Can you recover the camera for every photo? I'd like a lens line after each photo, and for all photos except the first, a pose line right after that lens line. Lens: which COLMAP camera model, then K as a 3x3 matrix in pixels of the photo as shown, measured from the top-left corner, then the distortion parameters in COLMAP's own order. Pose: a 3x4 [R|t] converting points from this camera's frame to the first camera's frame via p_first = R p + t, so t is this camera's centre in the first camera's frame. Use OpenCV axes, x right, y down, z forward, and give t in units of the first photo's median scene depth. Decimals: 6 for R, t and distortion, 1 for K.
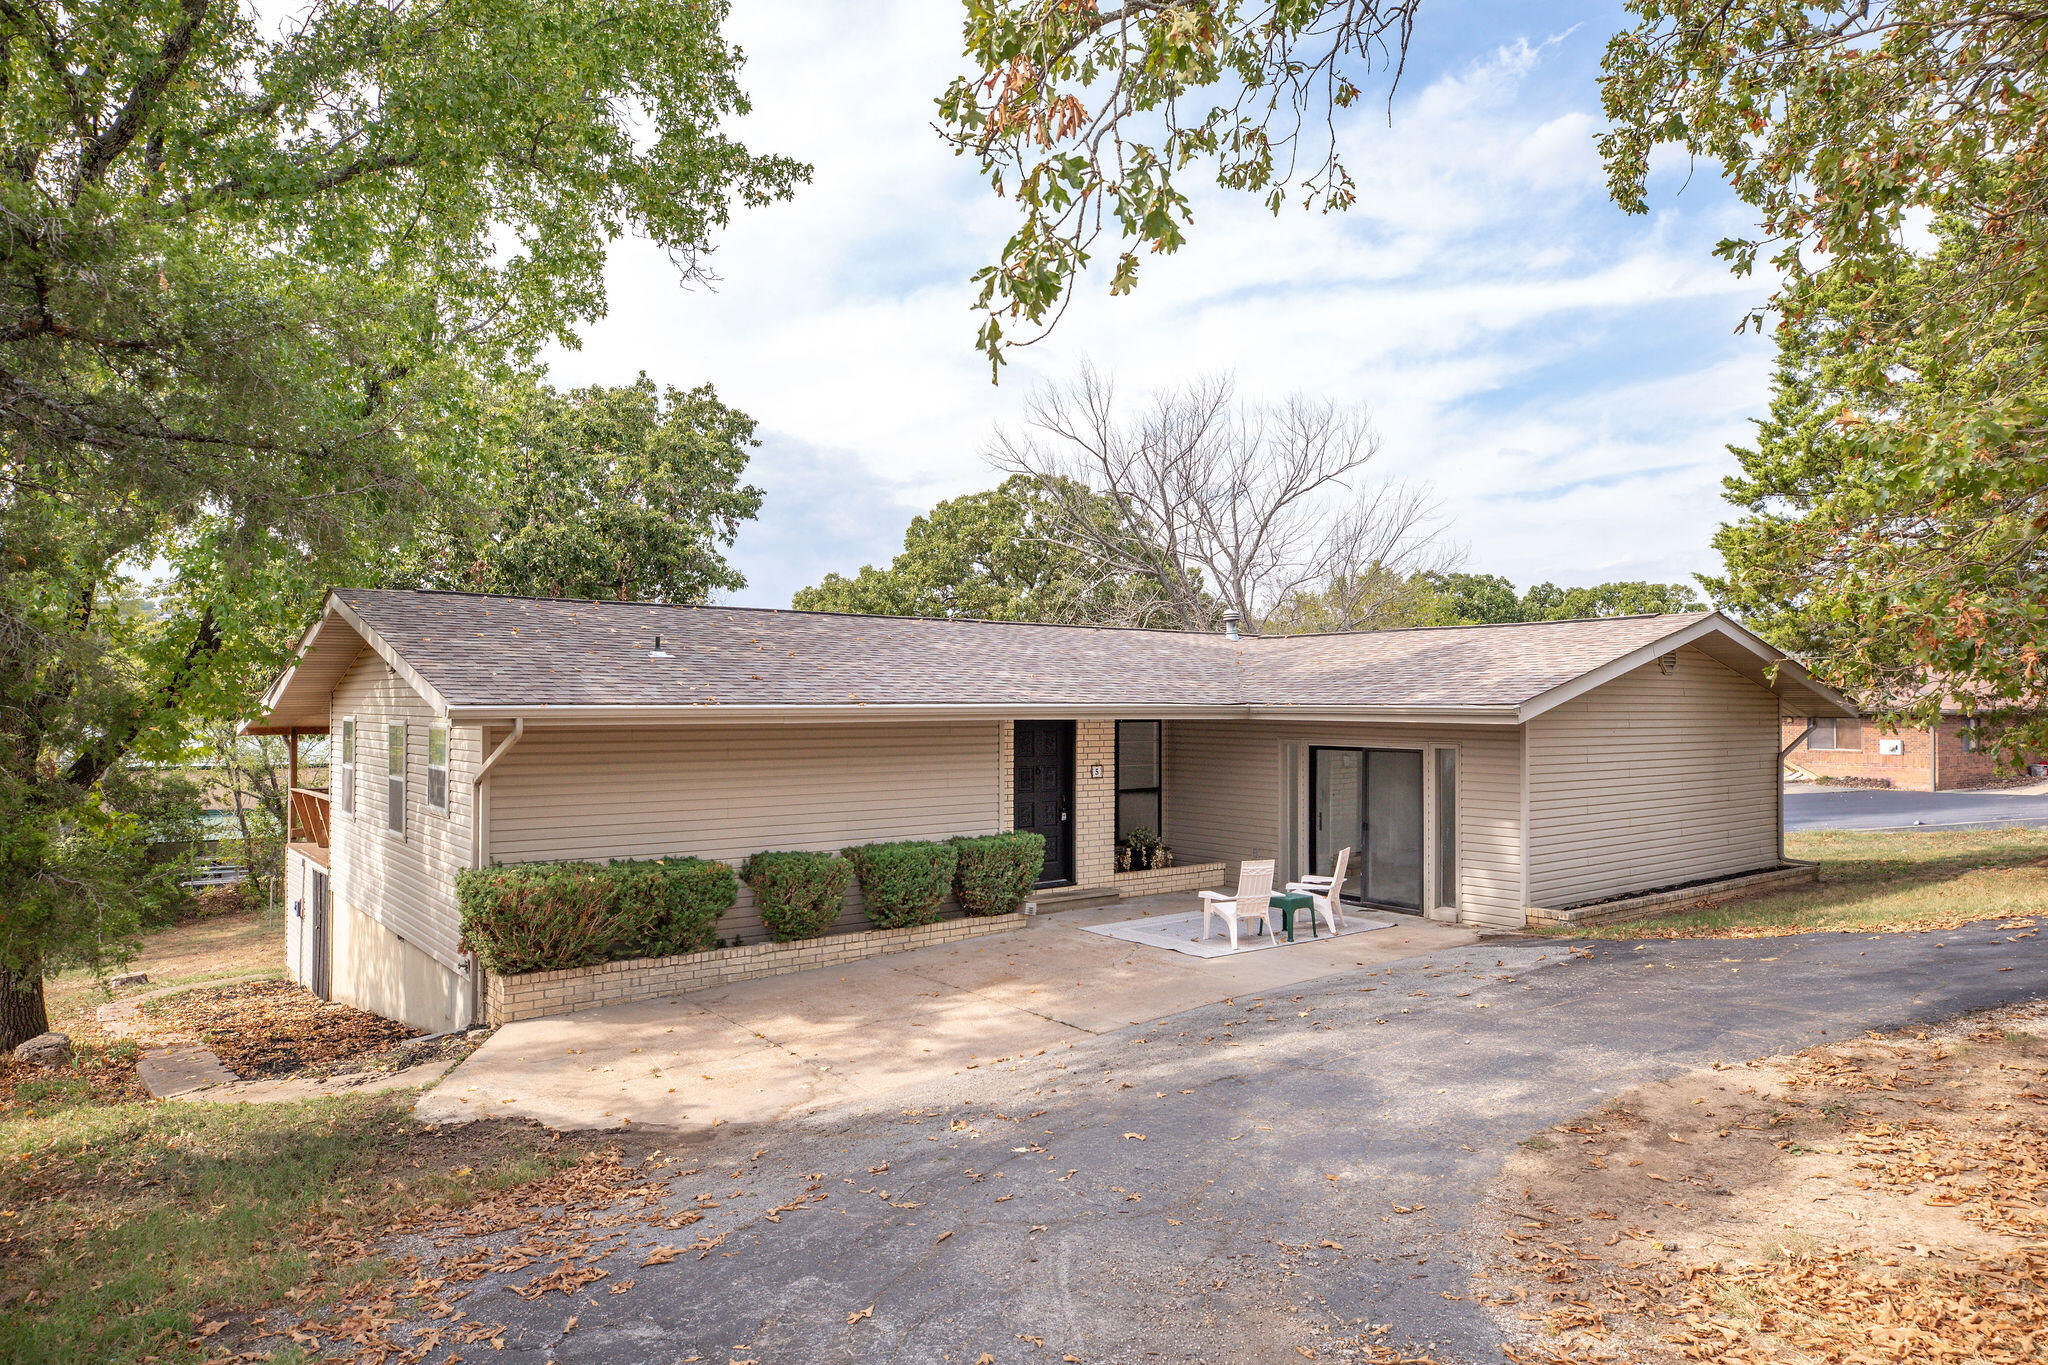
lens RADIAL K [[1285.7, 0, 1024.0], [0, 1285.7, 682.5], [0, 0, 1]] dist [0.022636, 0.002031]
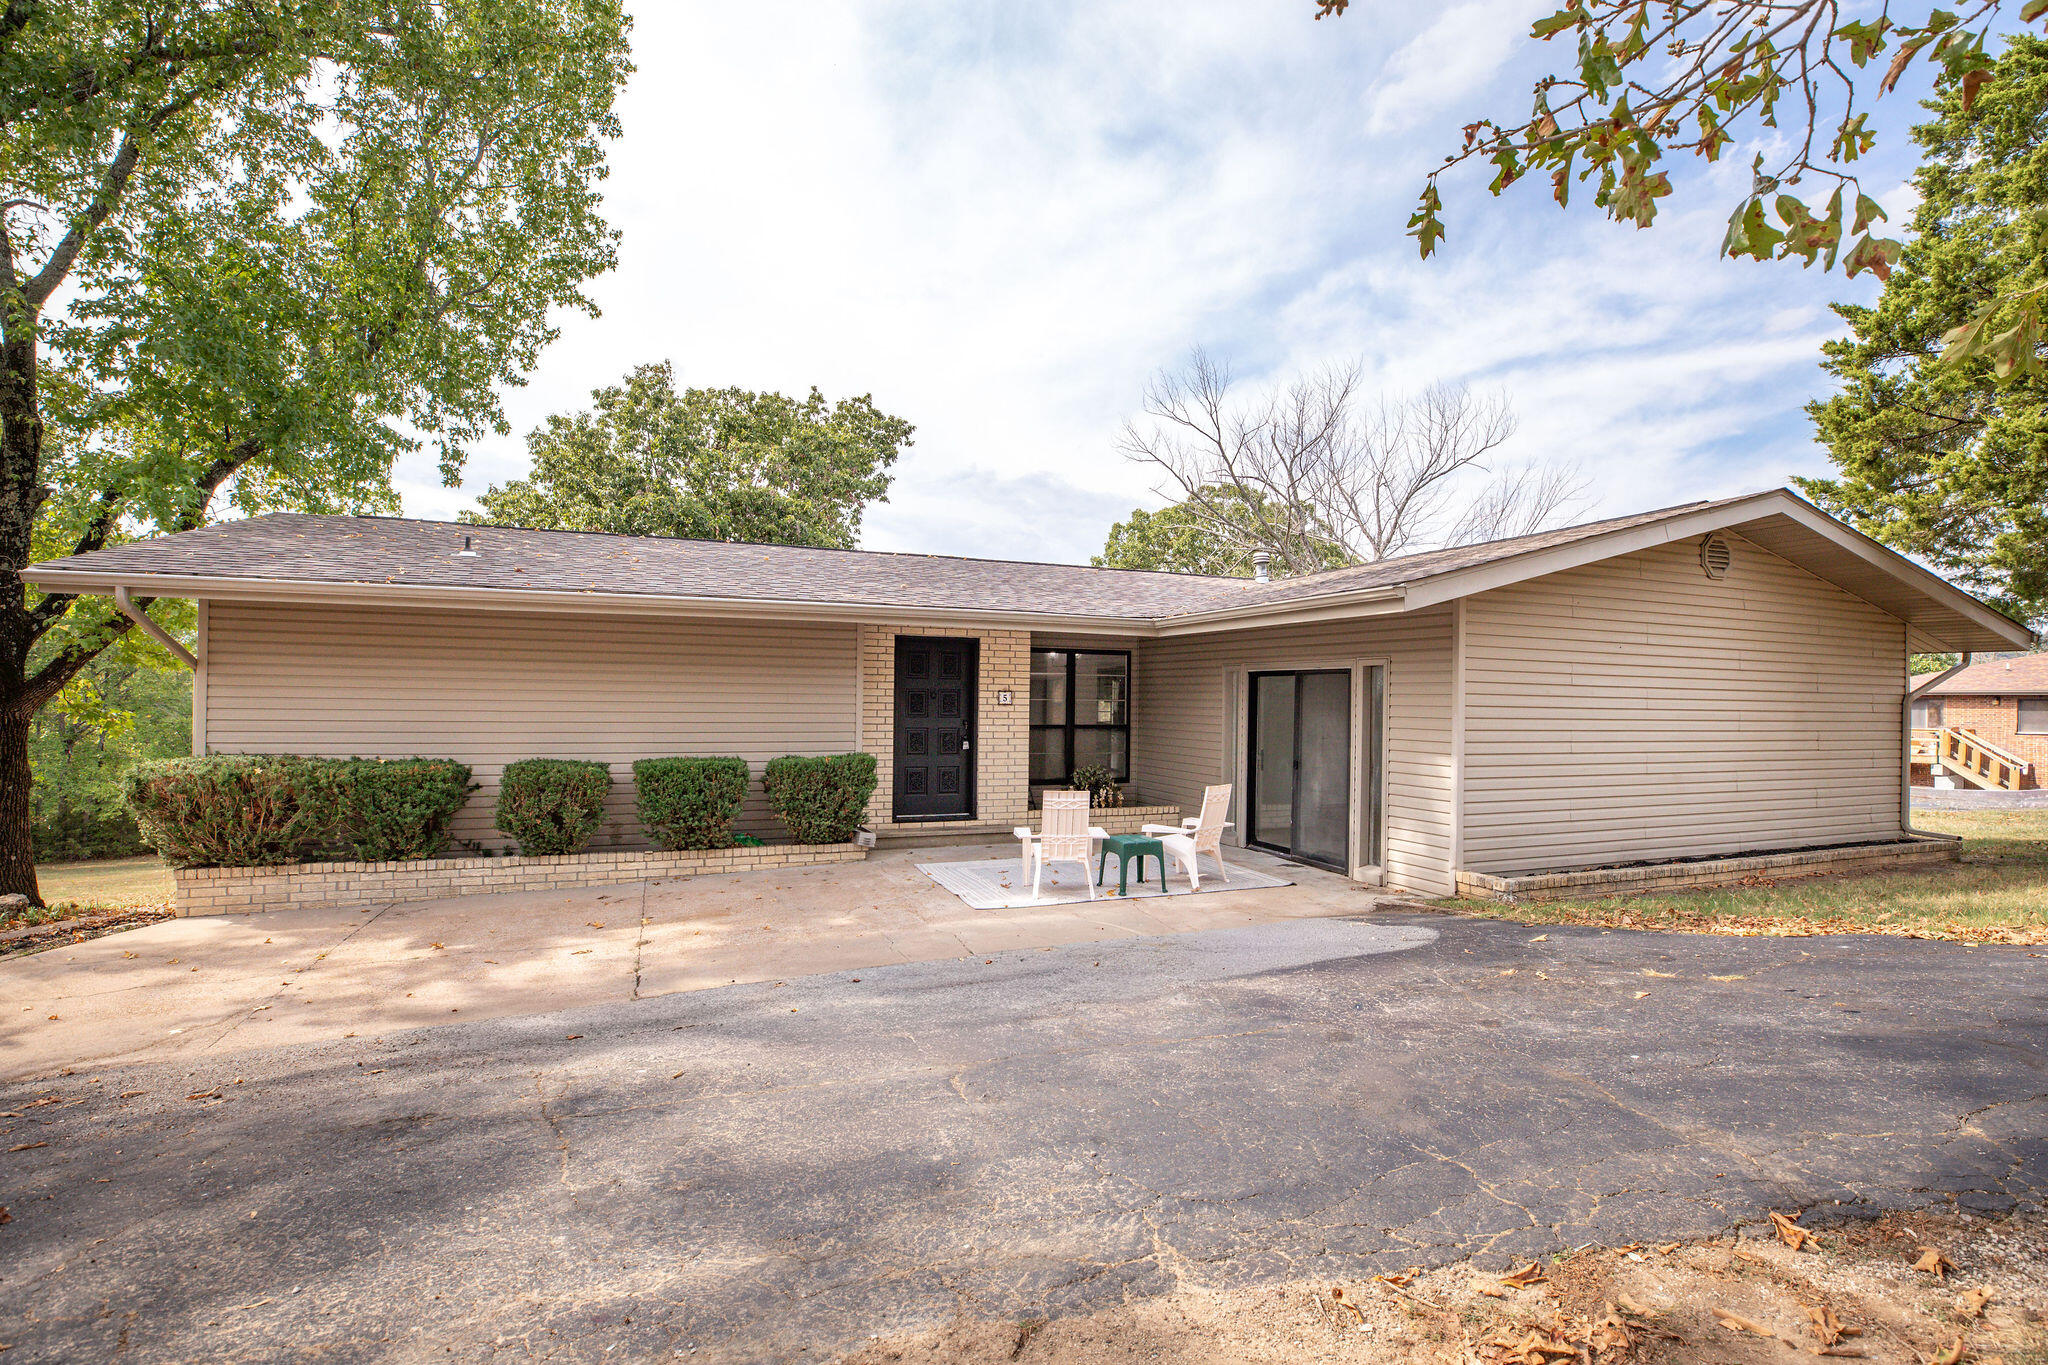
lens RADIAL K [[958.8, 0, 1026.0], [0, 958.8, 709.3], [0, 0, 1]] dist [-0.012641, -0.000606]
pose [[0.958439, 0.014781, -0.284913, 0.309617], [-0.007782, 0.999640, 0.025683, 0.069343], [0.285190, -0.022398, 0.958209, 0.406145]]
